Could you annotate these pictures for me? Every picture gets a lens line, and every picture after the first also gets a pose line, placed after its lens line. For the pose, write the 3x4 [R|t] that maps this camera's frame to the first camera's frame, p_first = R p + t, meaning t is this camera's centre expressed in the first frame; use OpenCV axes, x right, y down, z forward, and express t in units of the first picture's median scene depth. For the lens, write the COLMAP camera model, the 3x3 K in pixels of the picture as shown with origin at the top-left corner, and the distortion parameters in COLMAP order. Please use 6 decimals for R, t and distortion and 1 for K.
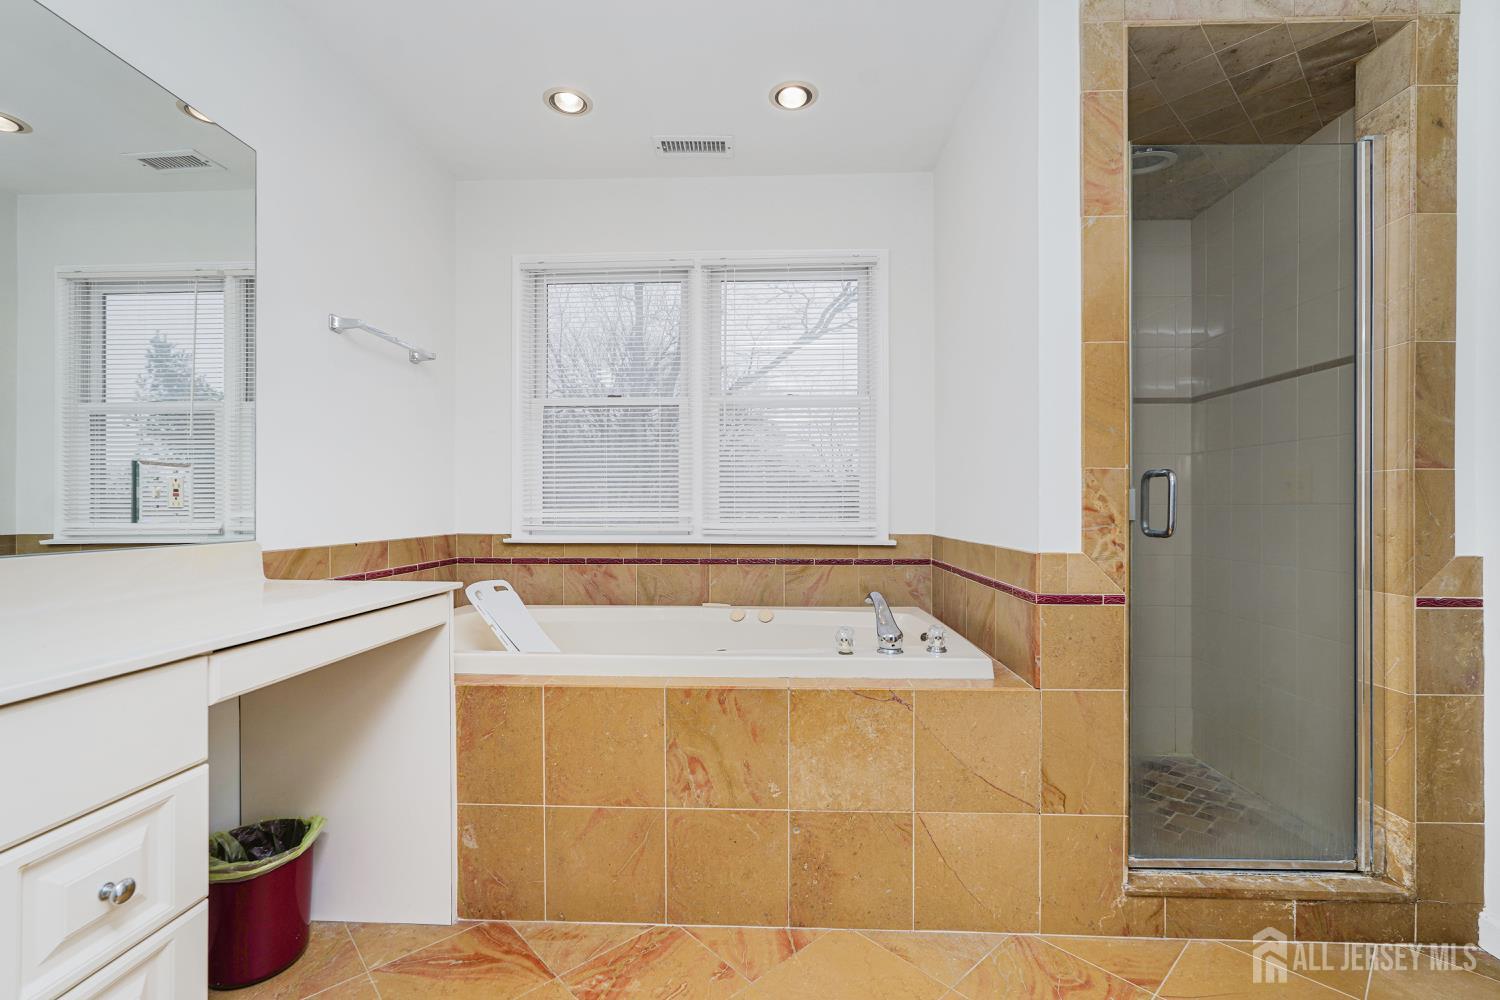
lens RADIAL K [[679.3, 0, 755.0], [0, 679.3, 499.5], [0, 0, 1]] dist [-0.017806, 0.009660]
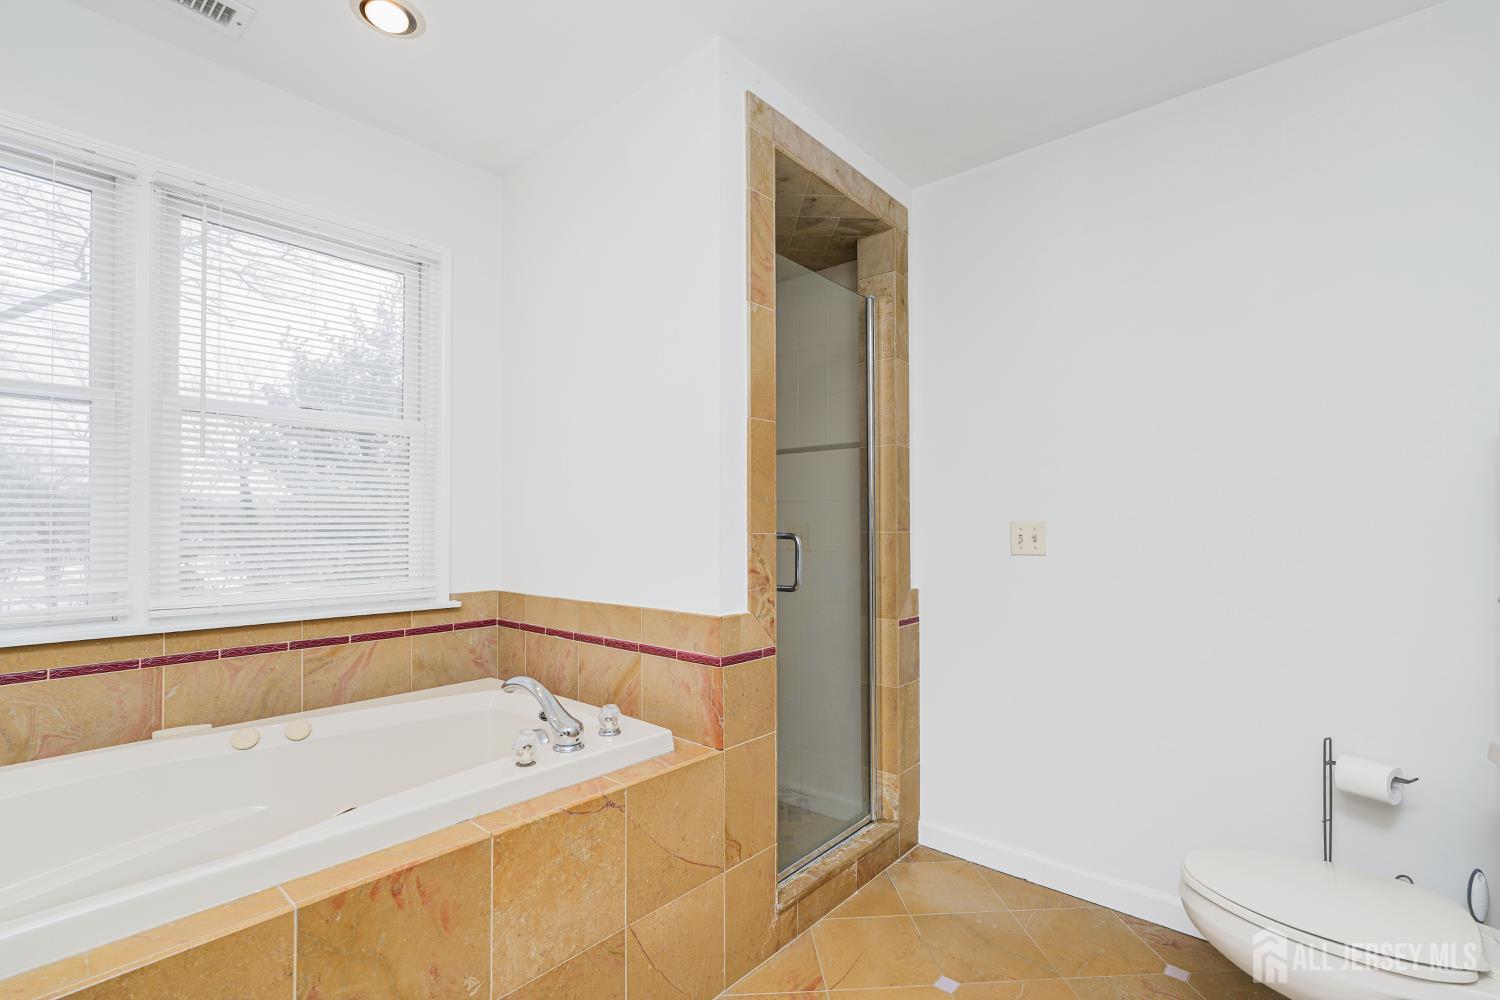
lens RADIAL K [[679.3, 0, 774.0], [0, 679.3, 507.6], [0, 0, 1]] dist [-0.017806, 0.009660]
pose [[0.616425, 0.020469, 0.787148, -0.343740], [-0.007575, 0.999770, -0.020065, -0.066313], [-0.787377, 0.006406, 0.616438, 0.298712]]
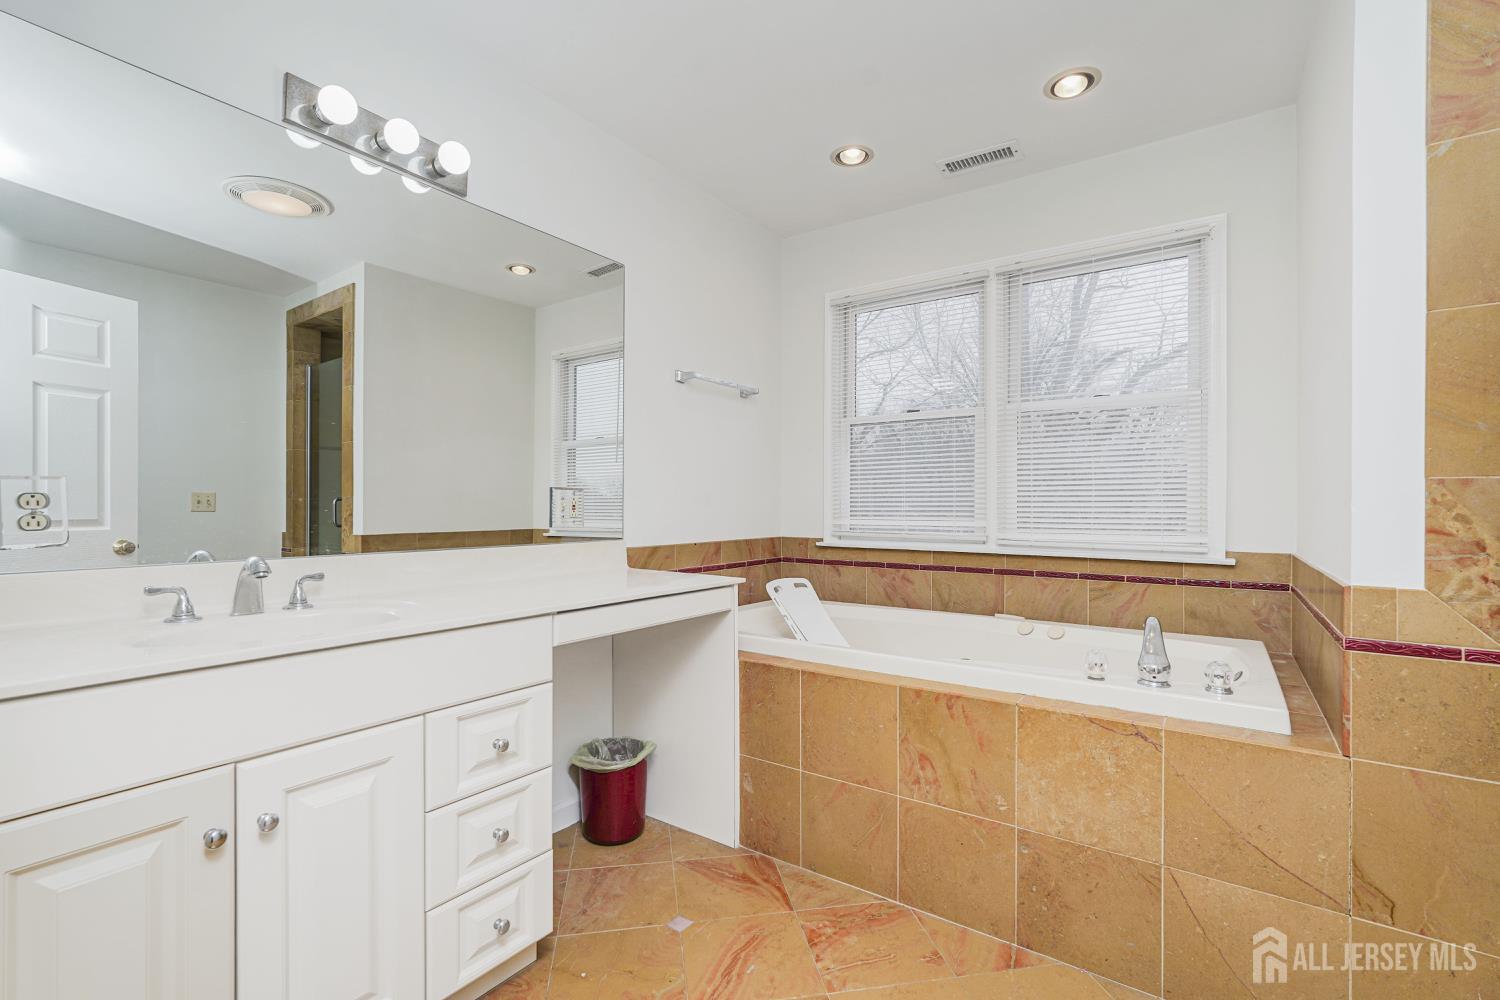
lens RADIAL K [[679.3, 0, 742.2], [0, 679.3, 497.0], [0, 0, 1]] dist [-0.017806, 0.009660]
pose [[0.834252, -0.003710, -0.551371, 0.259844], [0.001384, 0.999988, -0.004635, -0.022416], [0.551382, 0.003104, 0.834247, -0.052841]]
